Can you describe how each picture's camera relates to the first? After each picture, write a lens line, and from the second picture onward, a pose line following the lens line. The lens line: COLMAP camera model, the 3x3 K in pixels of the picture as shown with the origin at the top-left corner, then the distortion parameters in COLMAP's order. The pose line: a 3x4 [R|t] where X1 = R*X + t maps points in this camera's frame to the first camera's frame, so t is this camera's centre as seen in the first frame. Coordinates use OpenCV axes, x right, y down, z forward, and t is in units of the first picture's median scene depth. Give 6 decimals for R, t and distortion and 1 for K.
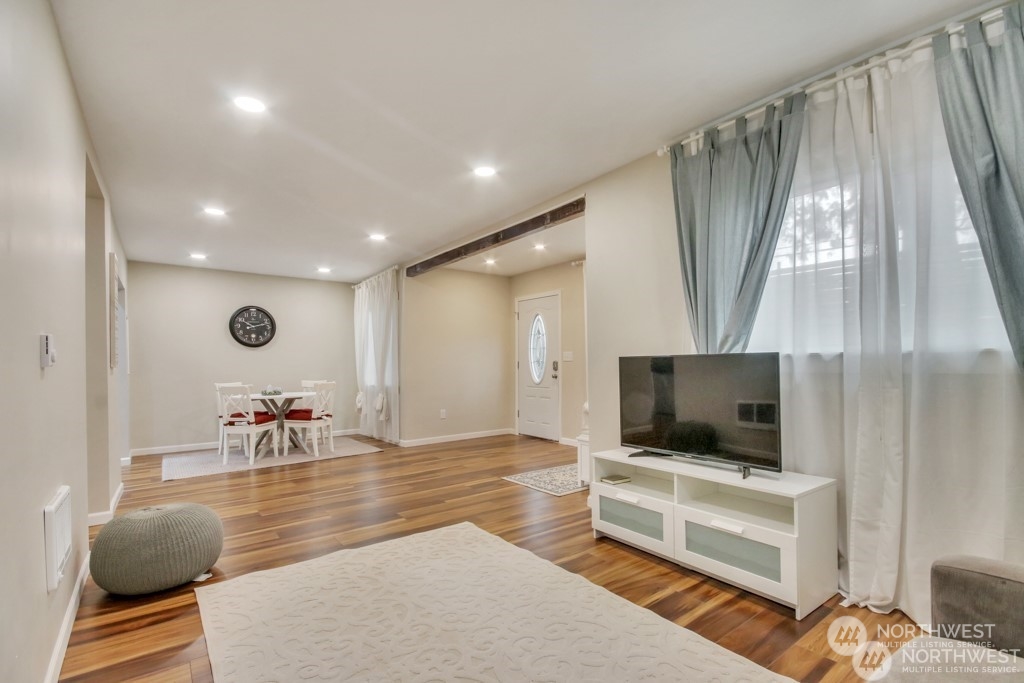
lens RADIAL K [[483.7, 0, 512.0], [0, 483.7, 364.2], [0, 0, 1]] dist [0.000610, 0.000114]
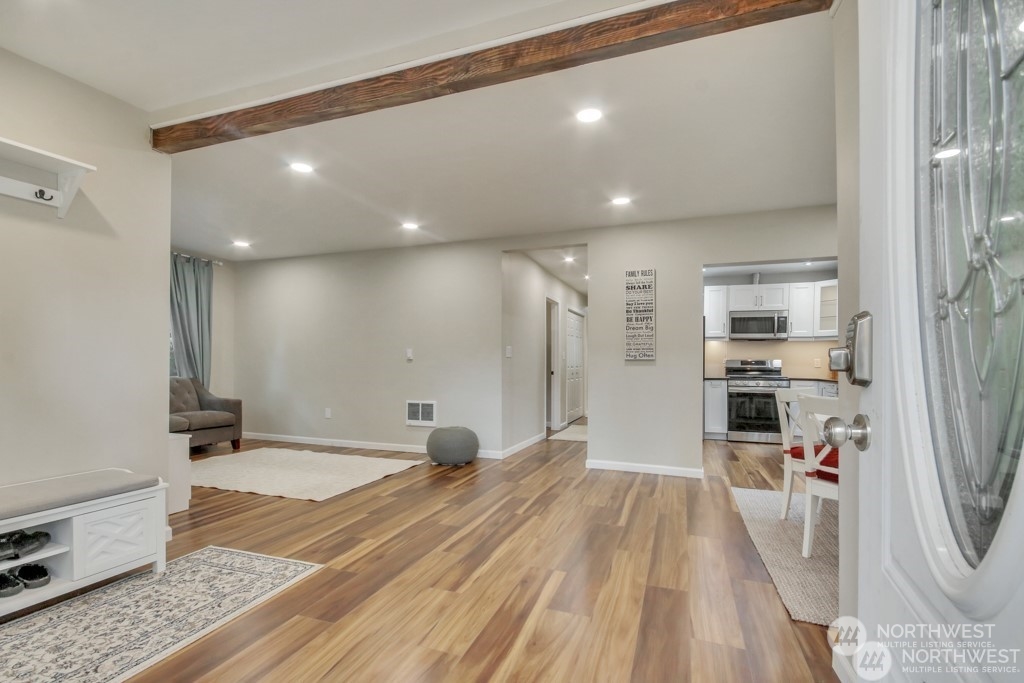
lens RADIAL K [[483.7, 0, 512.0], [0, 483.7, 364.2], [0, 0, 1]] dist [0.000610, 0.000114]
pose [[-0.845383, 0.004659, -0.534141, 0.098609], [0.002008, 0.999983, 0.005545, 0.010333], [0.534158, 0.003615, -0.845377, 1.766465]]
